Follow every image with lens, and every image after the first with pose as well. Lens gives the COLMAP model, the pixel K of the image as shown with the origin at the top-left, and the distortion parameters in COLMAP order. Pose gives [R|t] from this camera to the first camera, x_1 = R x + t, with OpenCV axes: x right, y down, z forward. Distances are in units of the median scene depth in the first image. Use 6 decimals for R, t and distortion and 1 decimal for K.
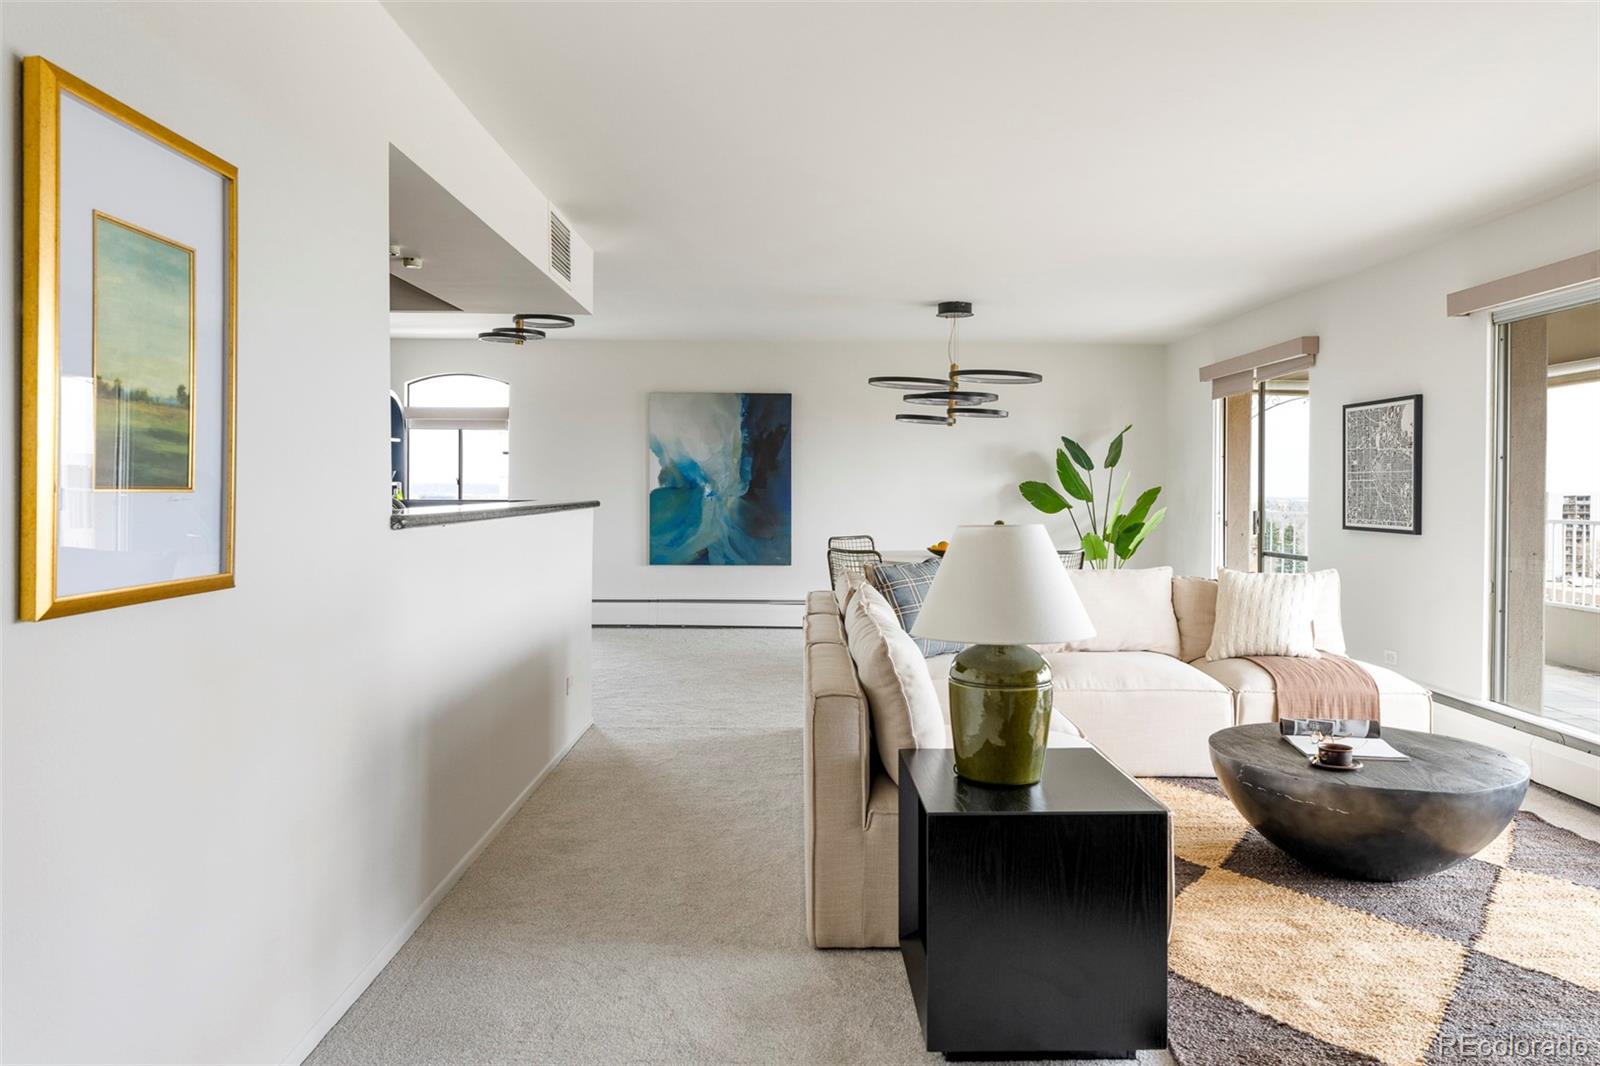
lens RADIAL K [[1073.7, 0, 844.2], [0, 1073.7, 495.3], [0, 0, 1]] dist [-0.006084, 0.000022]
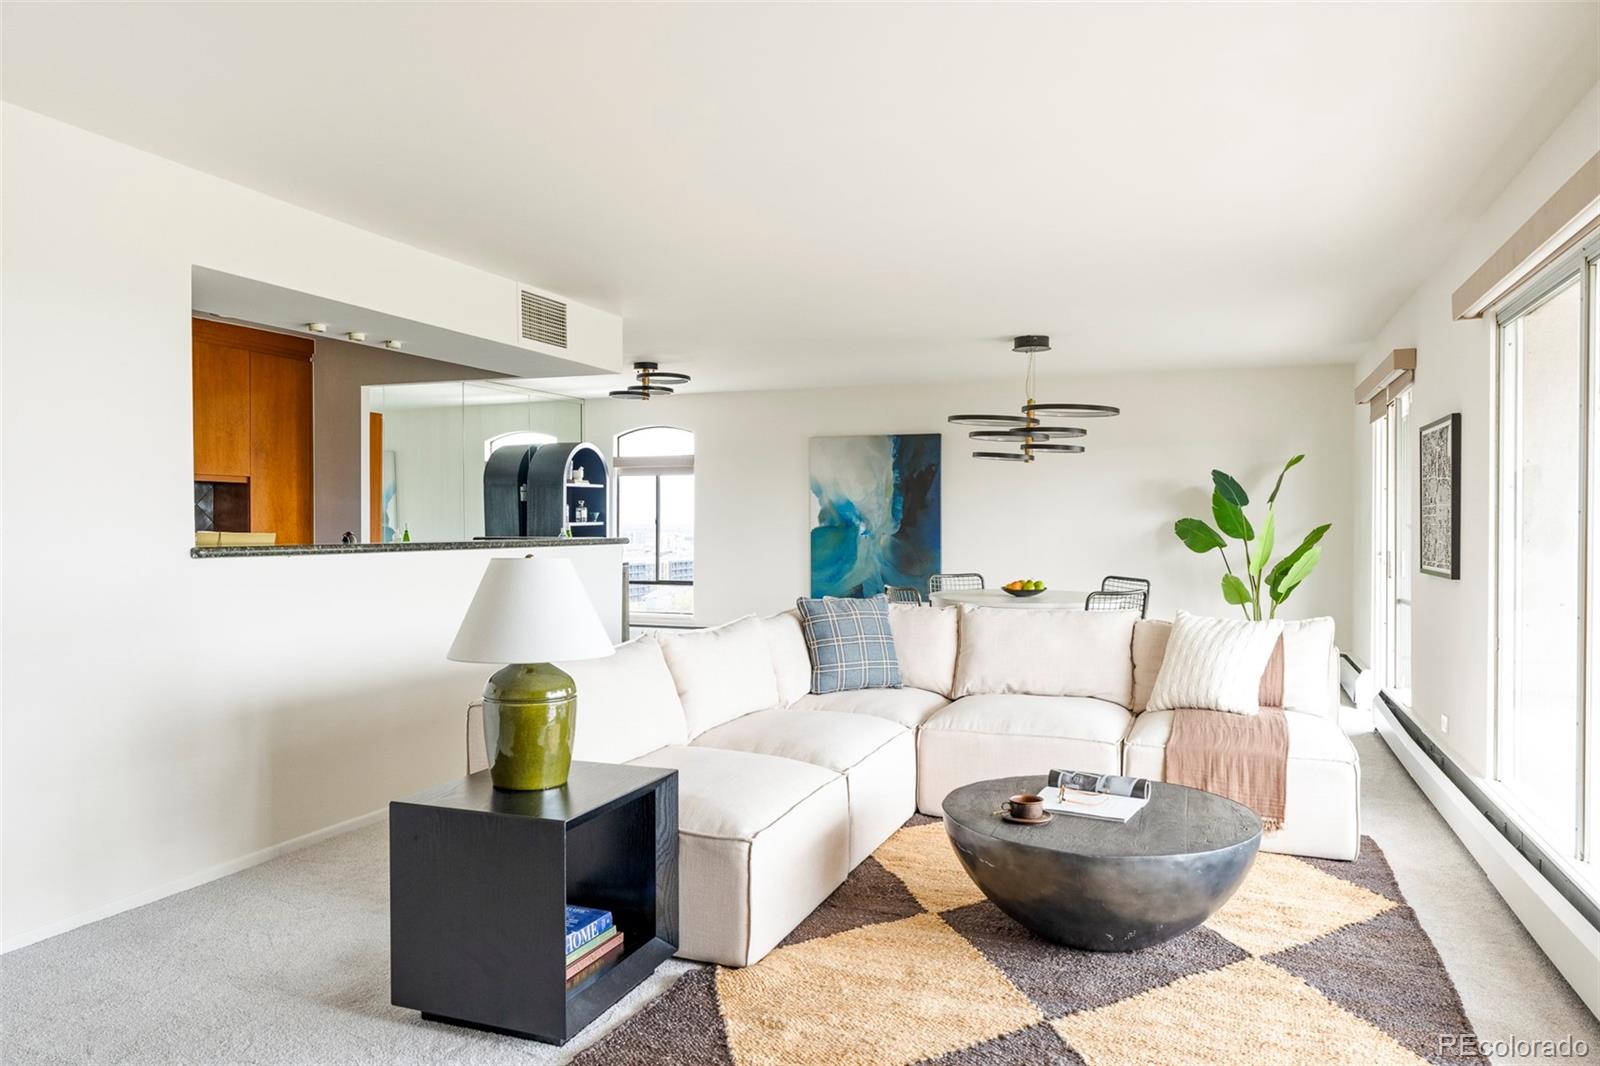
lens RADIAL K [[1073.7, 0, 842.2], [0, 1073.7, 526.2], [0, 0, 1]] dist [-0.006084, 0.000022]
pose [[0.927242, -0.002995, -0.374451, 0.309453], [0.000225, 0.999972, -0.007440, 0.000821], [0.374463, 0.006814, 0.927217, 0.028446]]
